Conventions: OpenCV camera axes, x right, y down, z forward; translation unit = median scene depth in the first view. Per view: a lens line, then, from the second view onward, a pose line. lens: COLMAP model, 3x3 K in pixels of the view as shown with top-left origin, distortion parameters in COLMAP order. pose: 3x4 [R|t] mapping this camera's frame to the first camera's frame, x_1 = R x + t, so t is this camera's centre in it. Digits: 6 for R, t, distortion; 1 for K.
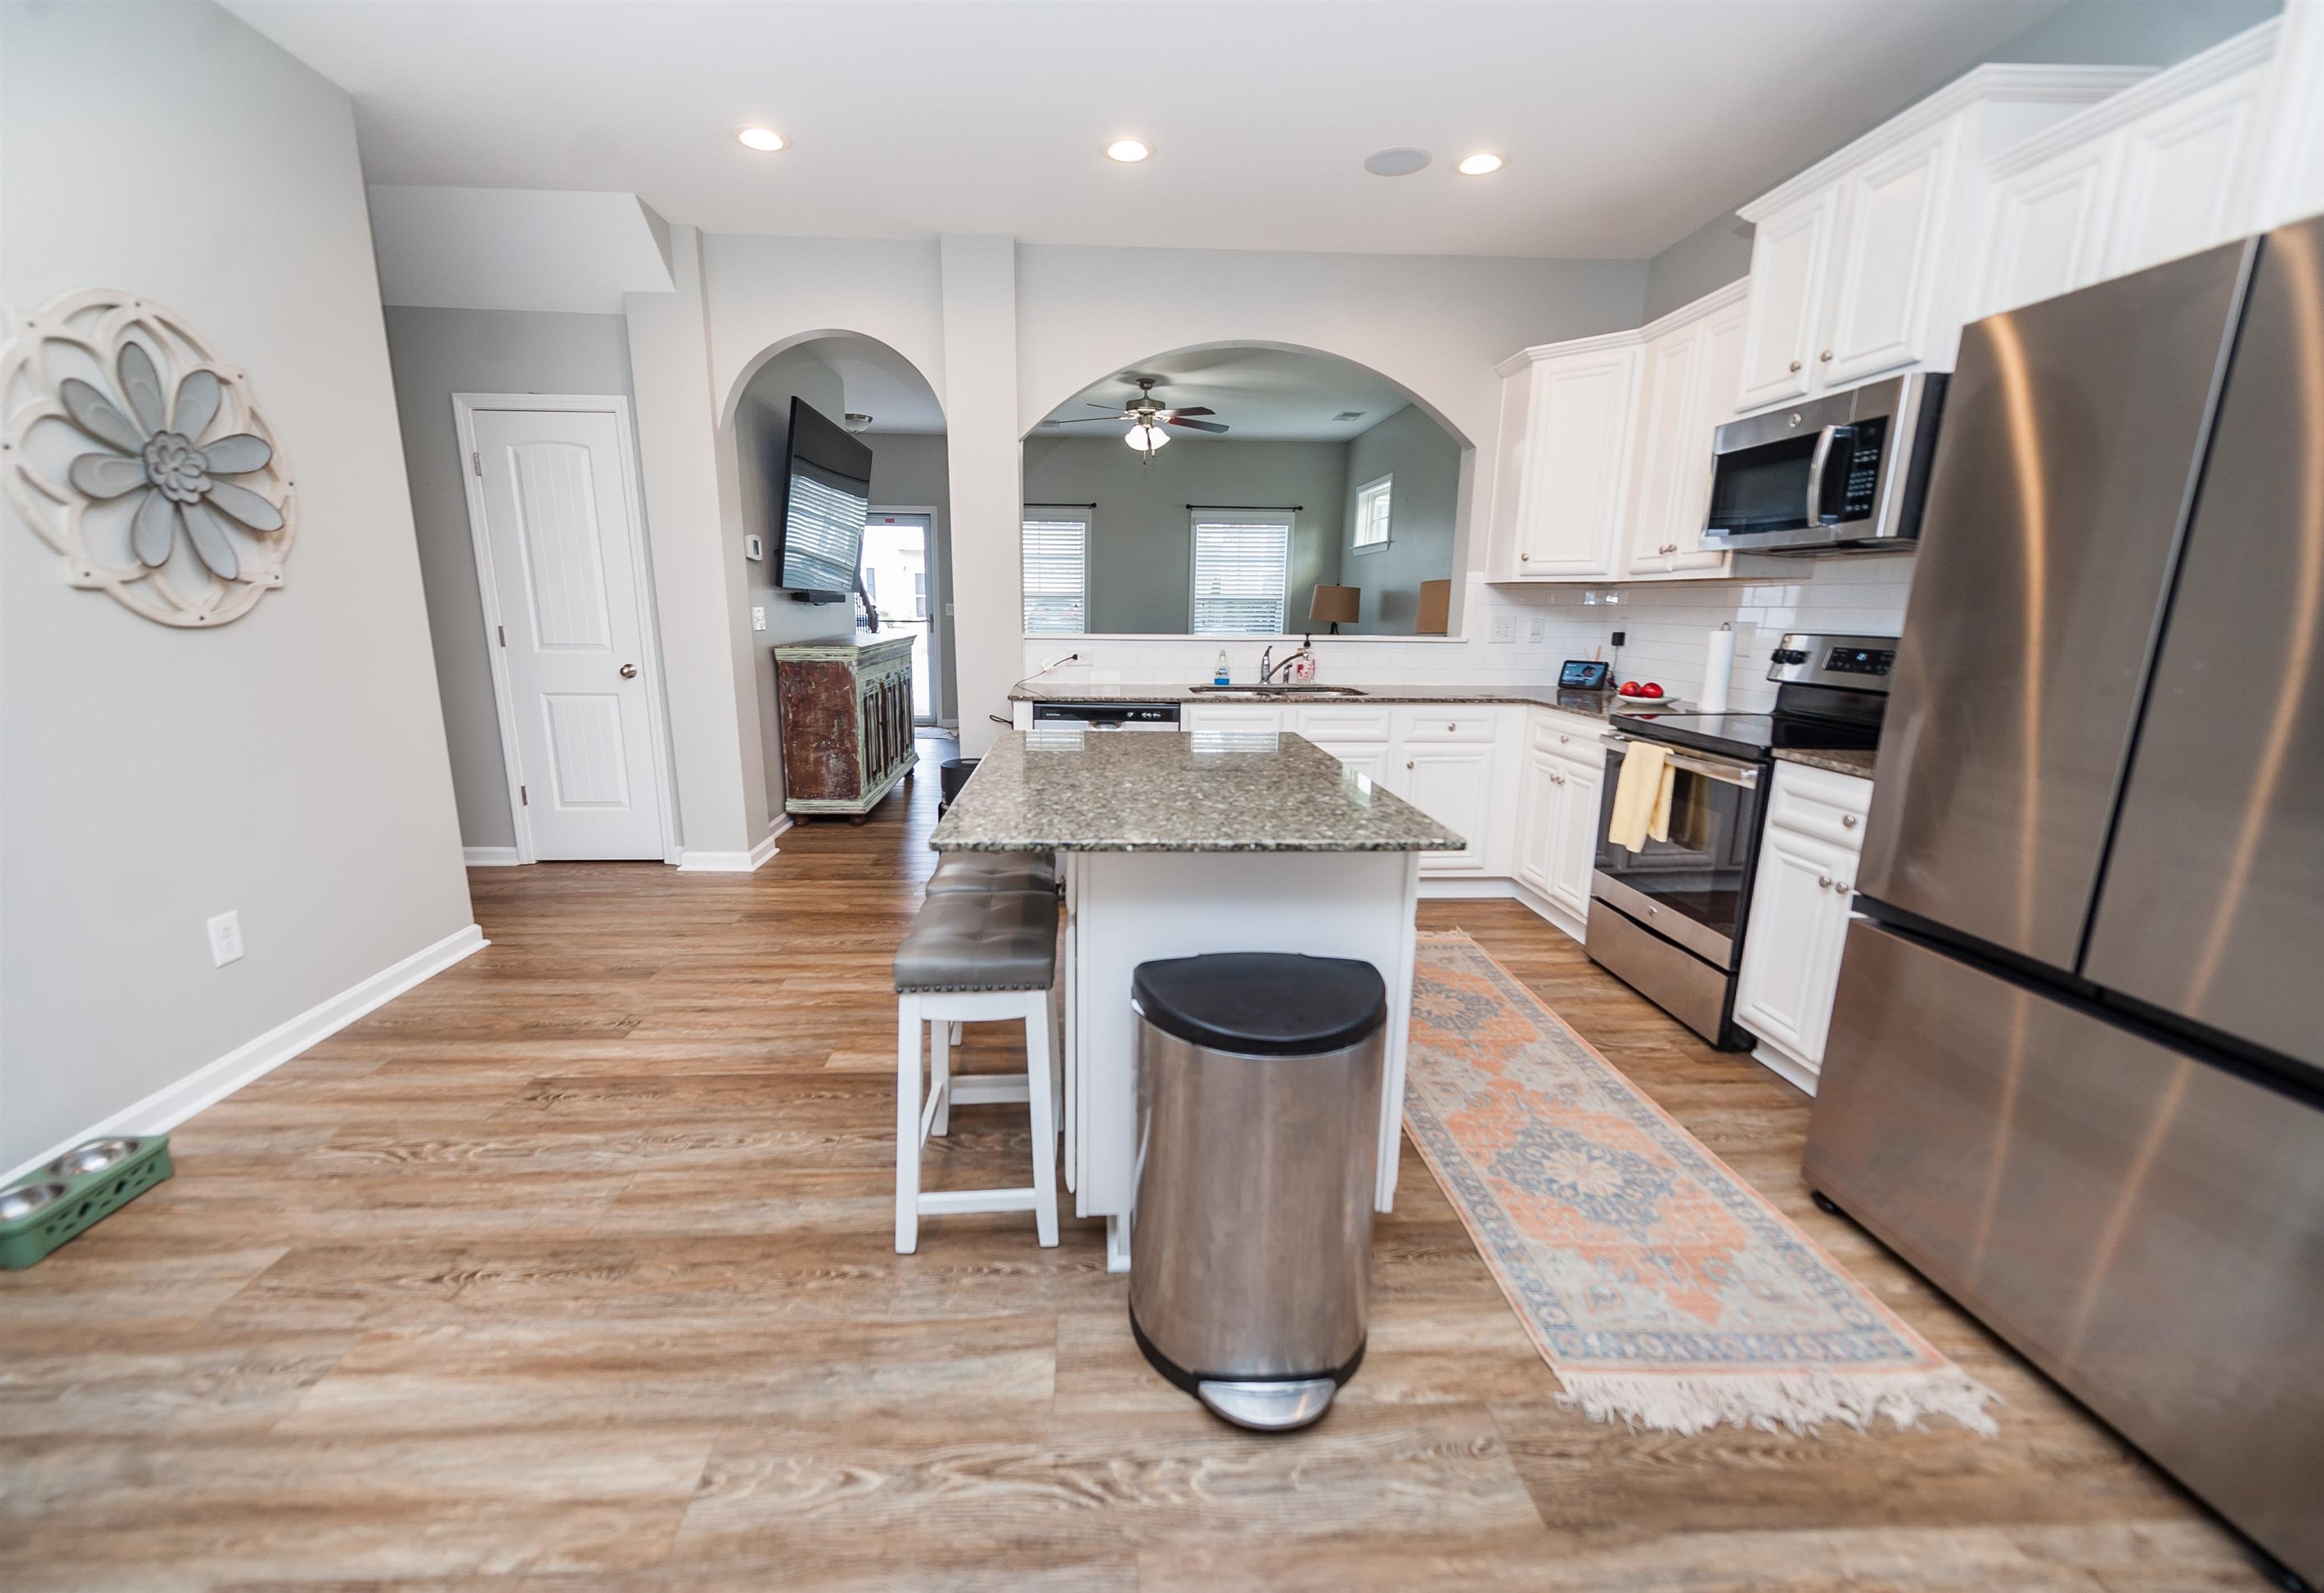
lens RADIAL K [[946.6, 0, 1130.1], [0, 946.6, 809.1], [0, 0, 1]] dist [0.021920, -0.008371]
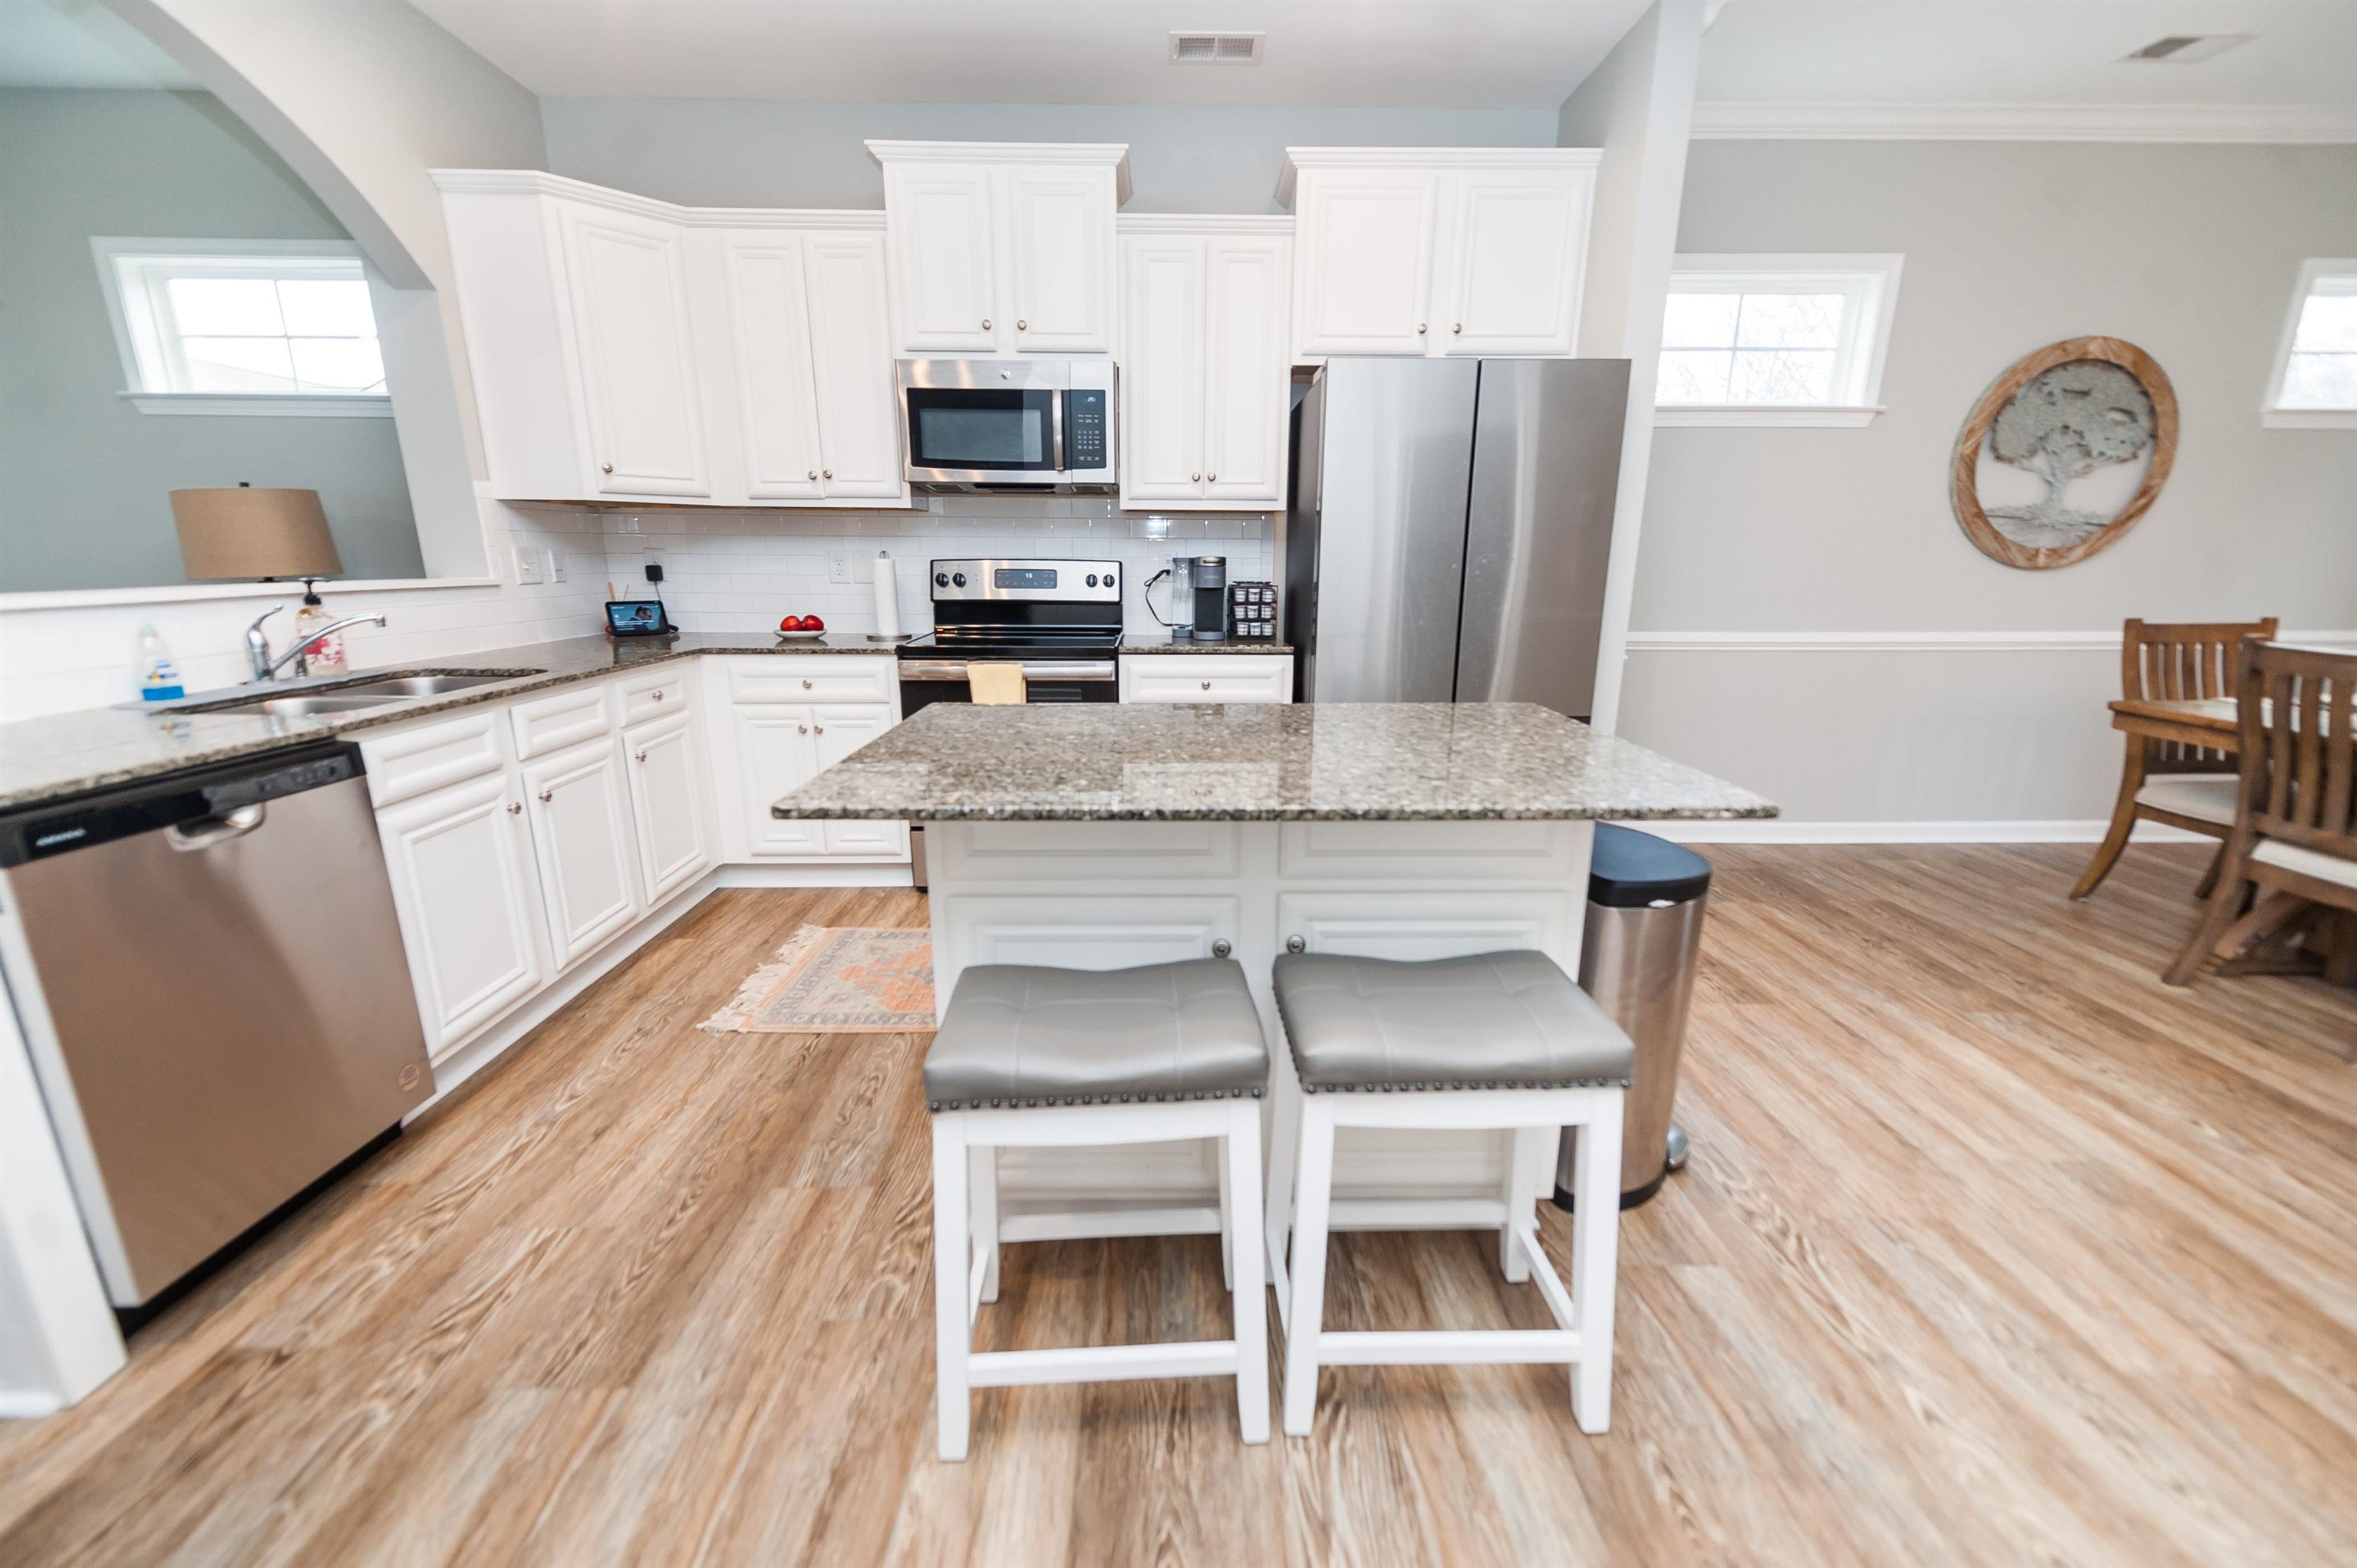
lens RADIAL K [[946.0, 0, 1182.5], [0, 946.0, 796.3], [0, 0, 1]] dist [0.019206, -0.007500]
pose [[0.024275, -0.260286, 0.965226, -0.574209], [0.209908, 0.945315, 0.249637, -0.163962], [-0.977420, 0.196549, 0.077584, 0.809759]]
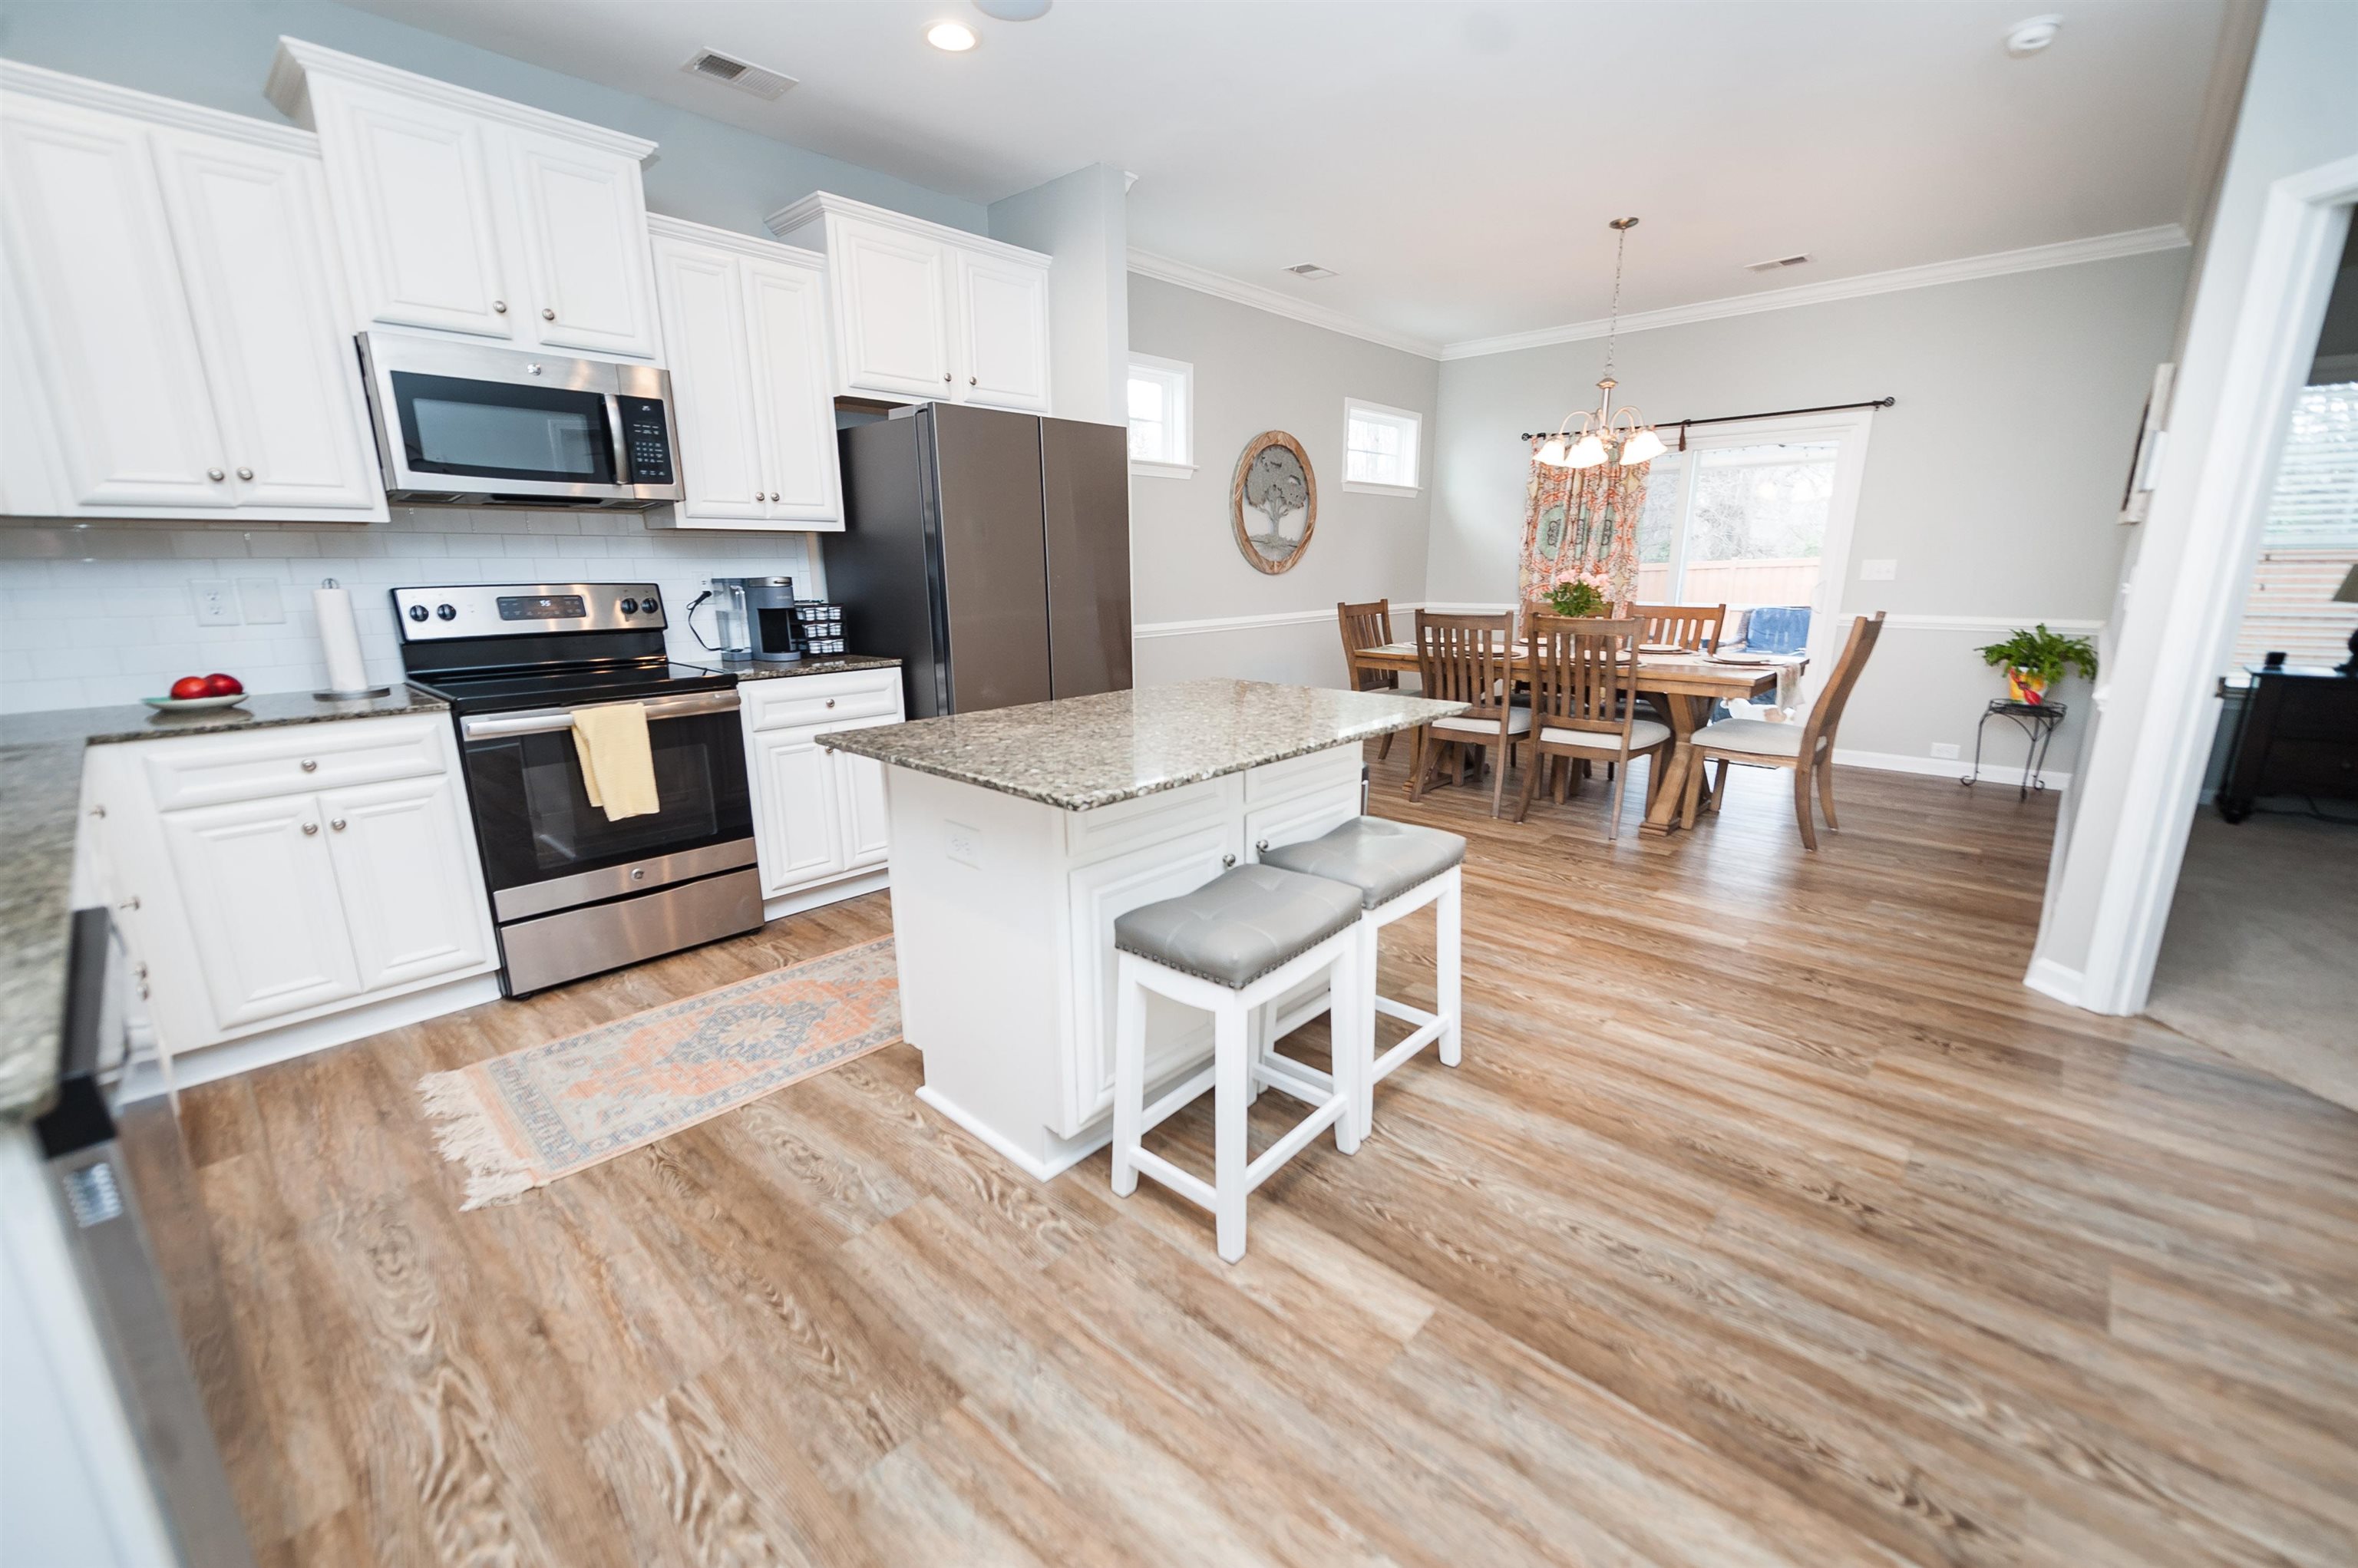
lens RADIAL K [[946.5, 0, 1183.0], [0, 946.5, 796.3], [0, 0, 1]] dist [0.019206, -0.007500]
pose [[-0.703556, -0.178400, 0.687883, -0.558493], [0.151751, 0.907933, 0.390678, -0.292772], [-0.694248, 0.379251, -0.611709, 1.329973]]
